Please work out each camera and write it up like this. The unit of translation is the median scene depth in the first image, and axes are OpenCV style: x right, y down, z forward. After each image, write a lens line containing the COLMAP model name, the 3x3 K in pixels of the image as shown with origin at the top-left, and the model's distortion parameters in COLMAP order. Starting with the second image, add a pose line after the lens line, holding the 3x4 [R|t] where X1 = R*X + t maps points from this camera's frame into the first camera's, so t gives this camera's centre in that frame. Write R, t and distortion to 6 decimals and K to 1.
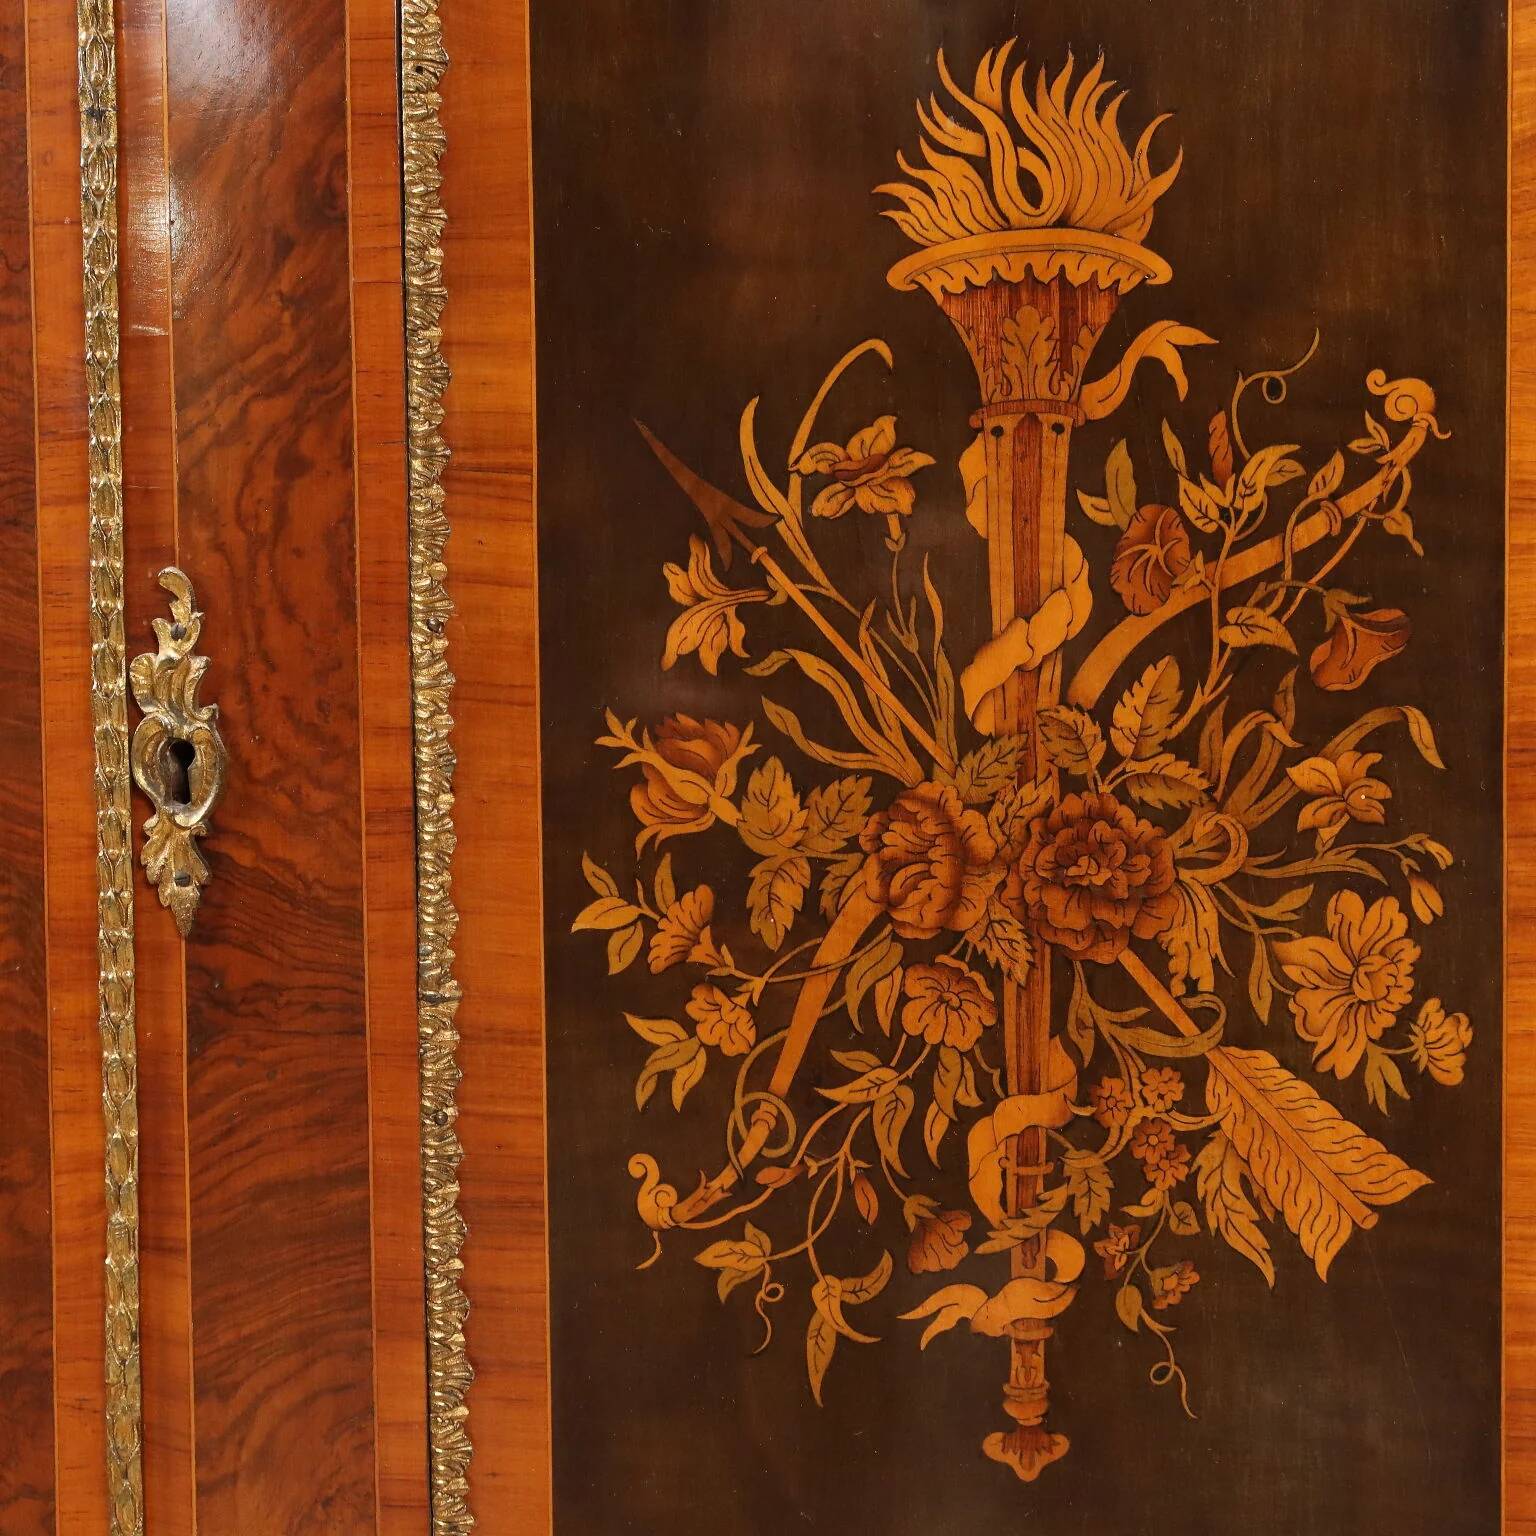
lens RADIAL K [[2793.0, 0, 765.8], [0, 2793.0, 797.2], [0, 0, 1]] dist [0.005813, 0.050282]
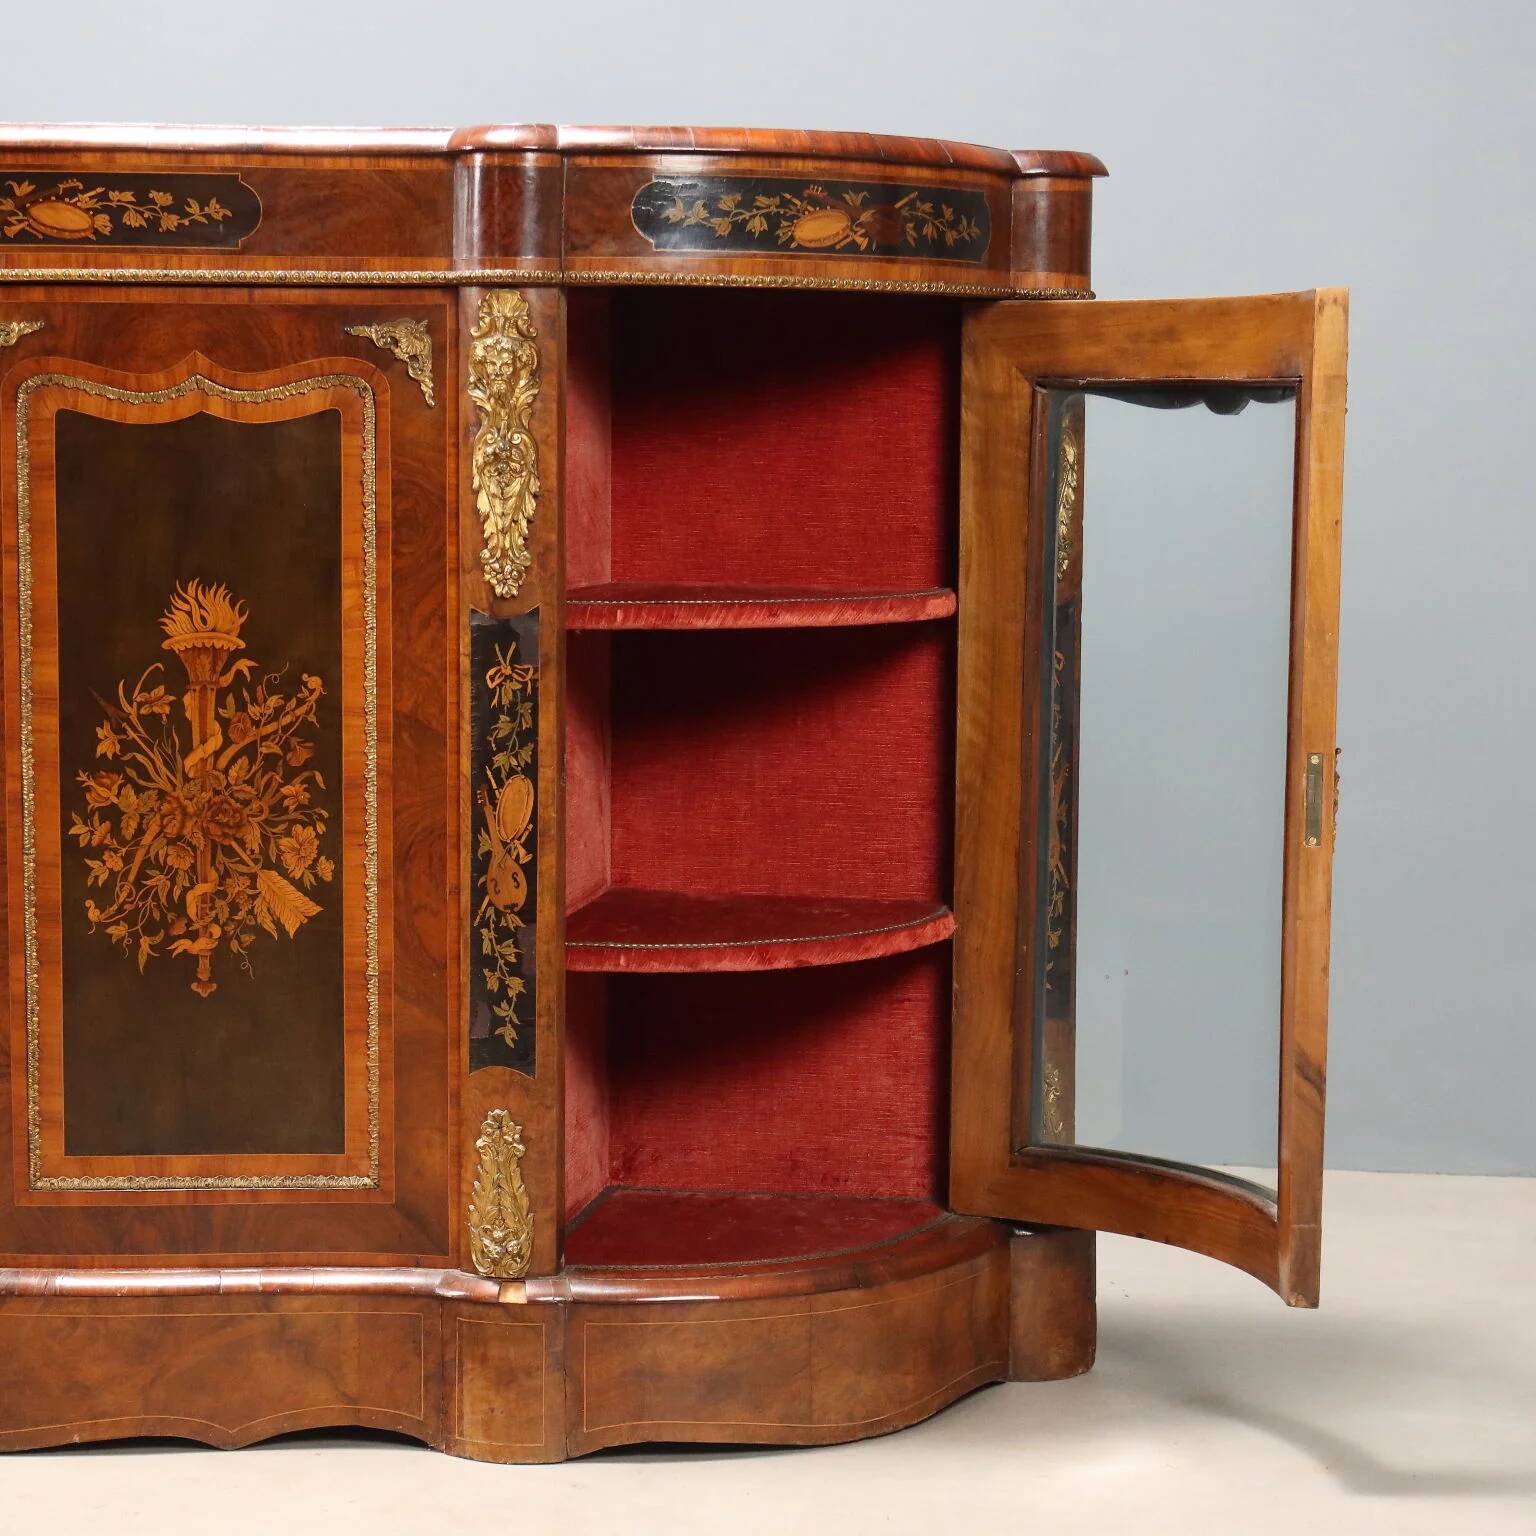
lens RADIAL K [[3571.7, 0, 767.6], [0, 3571.7, 778.5], [0, 0, 1]] dist [-0.020693, 0.313216]
pose [[0.996596, 0.009485, 0.081891, 0.423320], [-0.012880, 0.999075, 0.041030, -0.209817], [-0.081426, -0.041945, 0.995796, -3.406464]]
